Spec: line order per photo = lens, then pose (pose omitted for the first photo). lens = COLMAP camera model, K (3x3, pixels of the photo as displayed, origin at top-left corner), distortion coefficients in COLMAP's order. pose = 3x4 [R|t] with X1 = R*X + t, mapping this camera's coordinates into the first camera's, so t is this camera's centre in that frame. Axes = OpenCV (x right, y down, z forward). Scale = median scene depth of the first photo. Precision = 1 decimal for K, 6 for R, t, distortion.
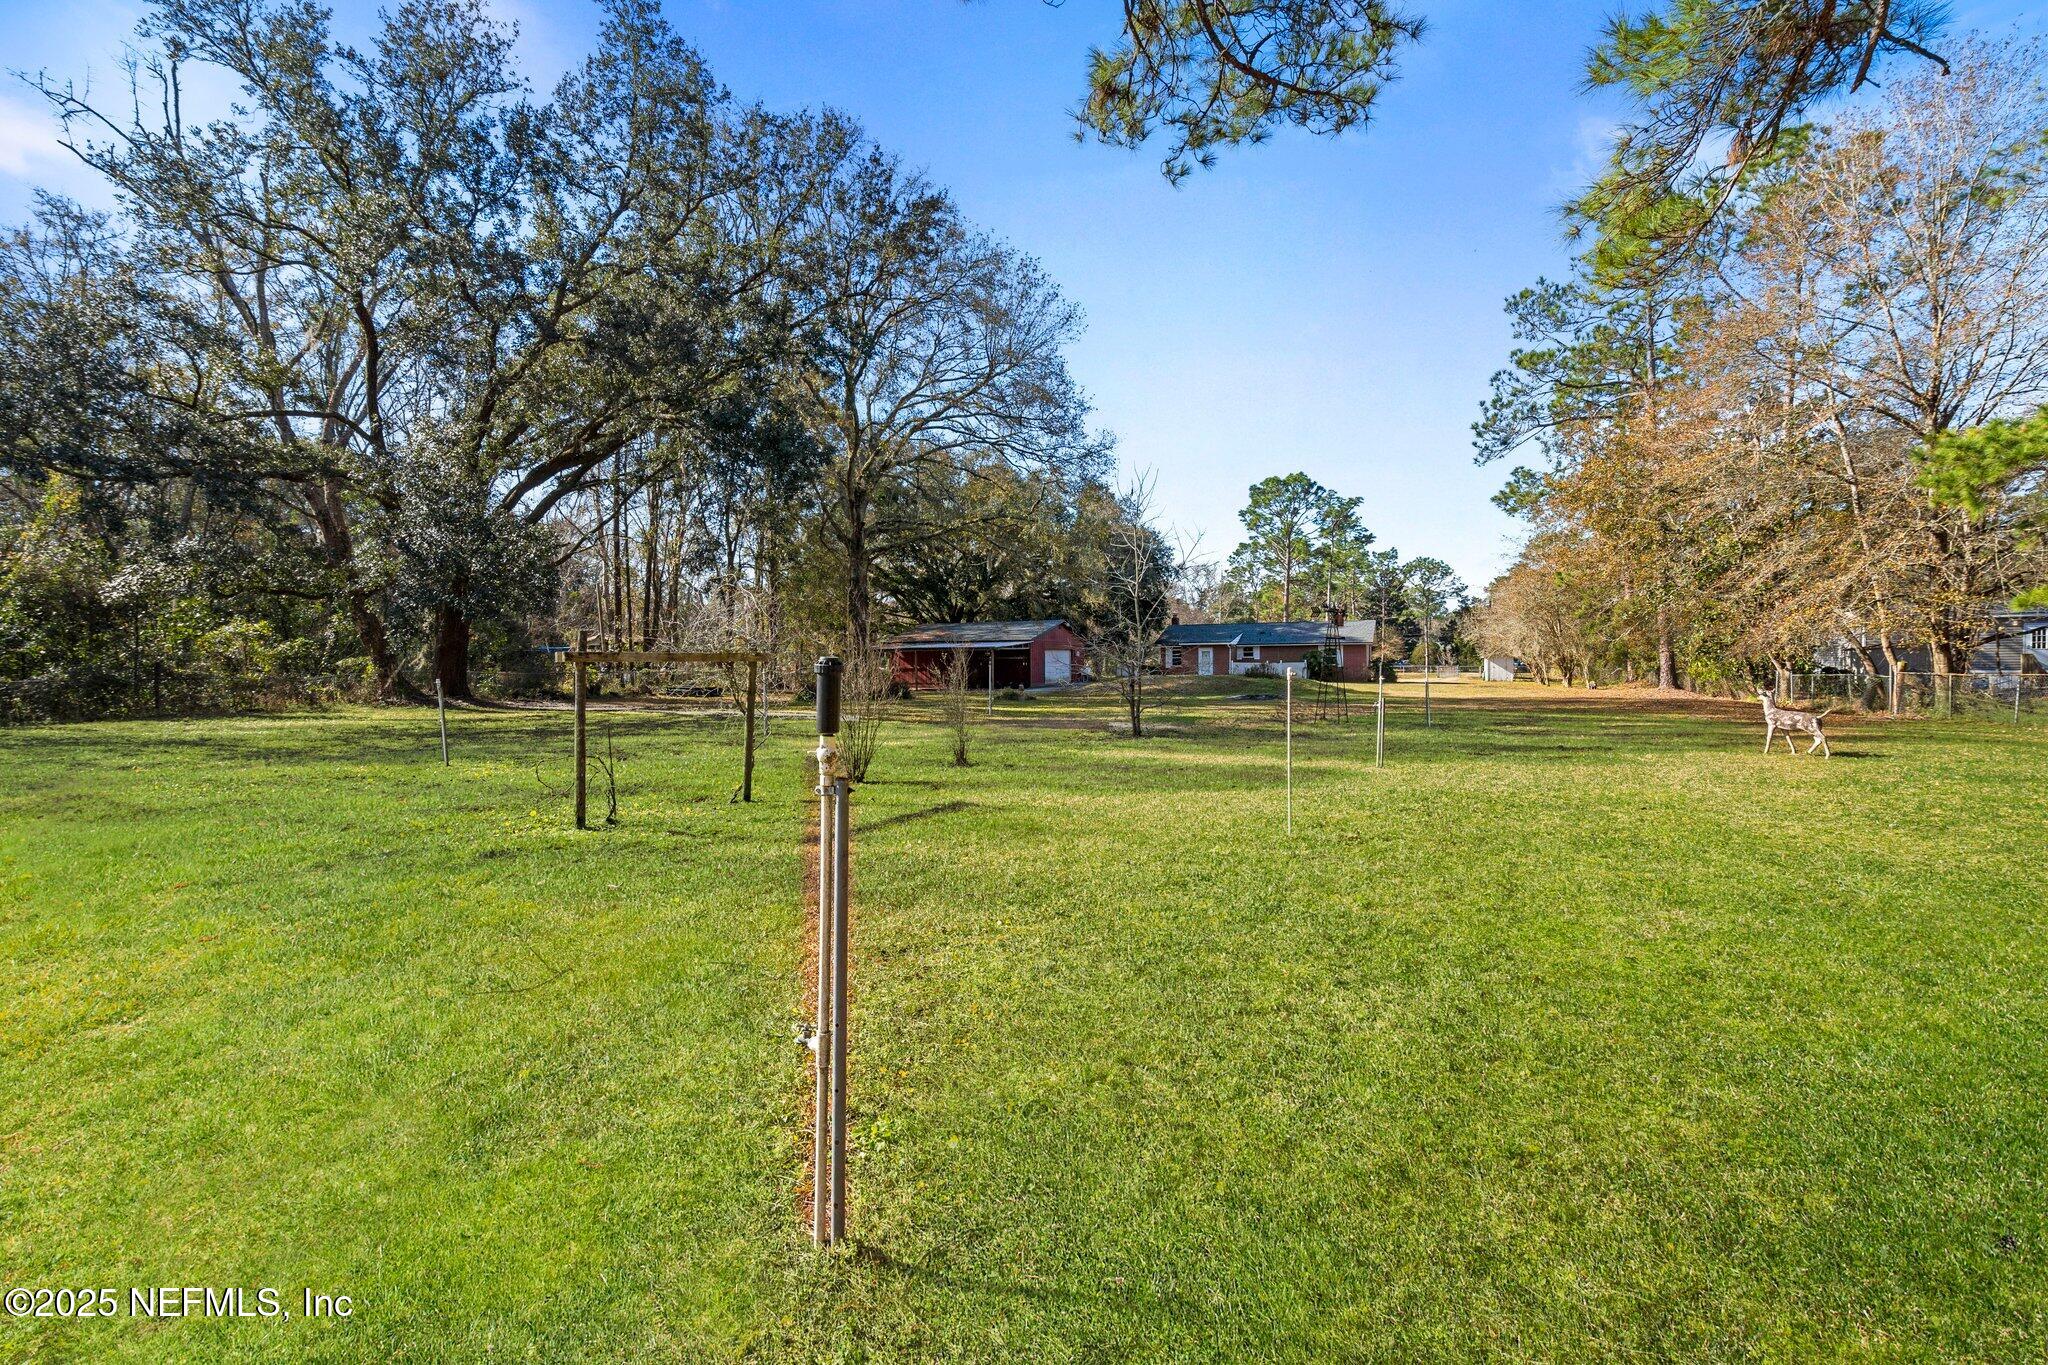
lens RADIAL K [[932.0, 0, 1018.6], [0, 932.0, 675.4], [0, 0, 1]] dist [0.003066, 0.000893]
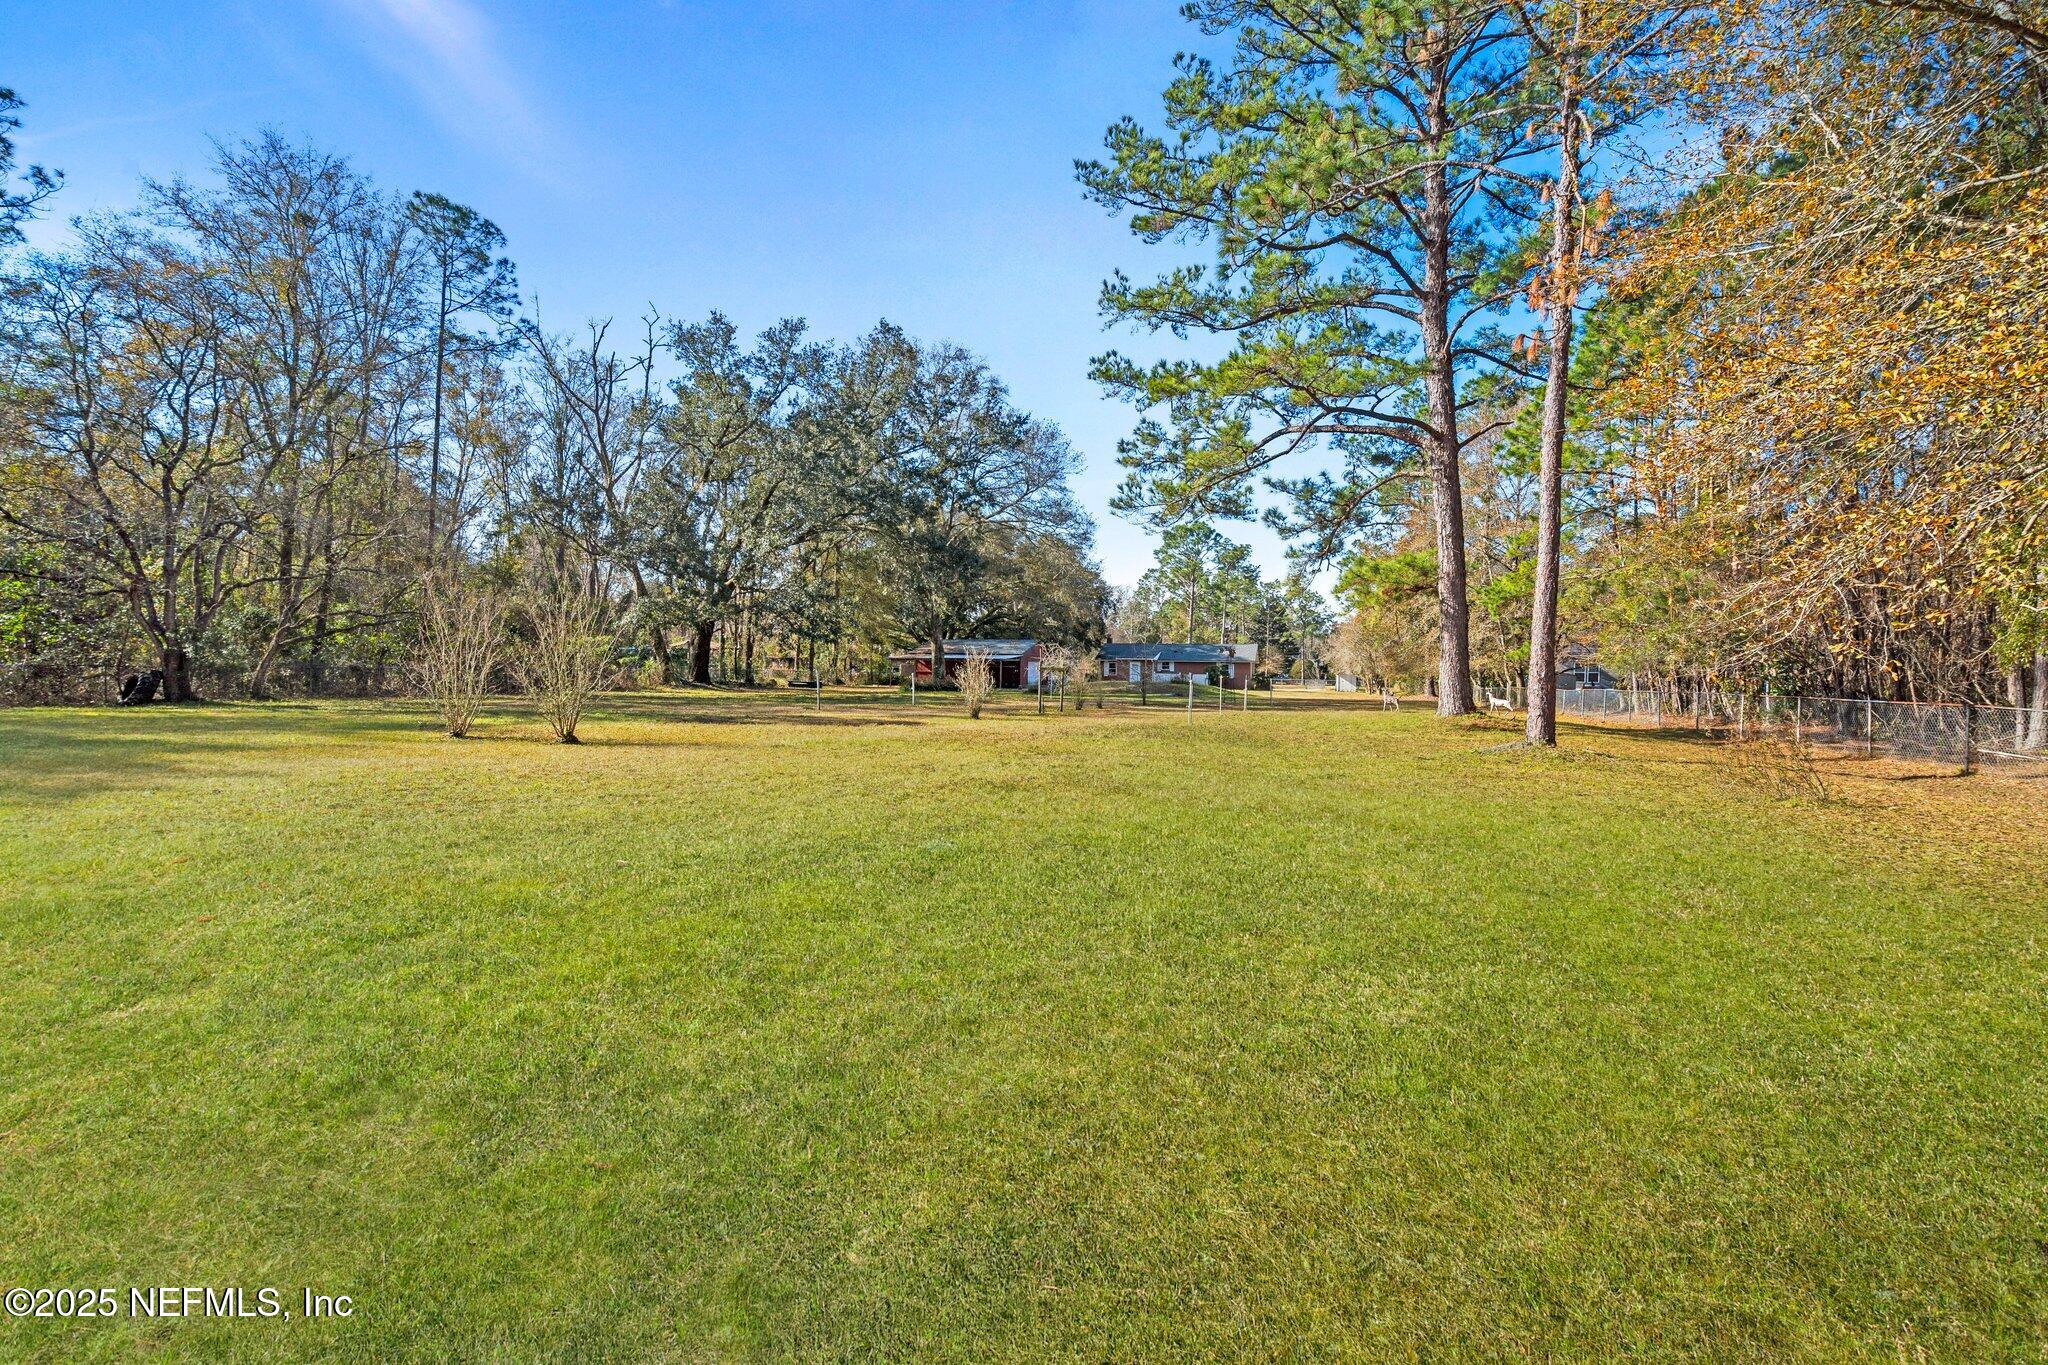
lens RADIAL K [[1041.1, 0, 1023.5], [0, 1041.1, 676.5], [0, 0, 1]] dist [0.005167, 0.000714]
pose [[0.990735, 0.020118, 0.134313, -0.121511], [-0.018984, 0.999773, -0.009717, 0.007100], [-0.134478, 0.007077, 0.990891, -0.352520]]
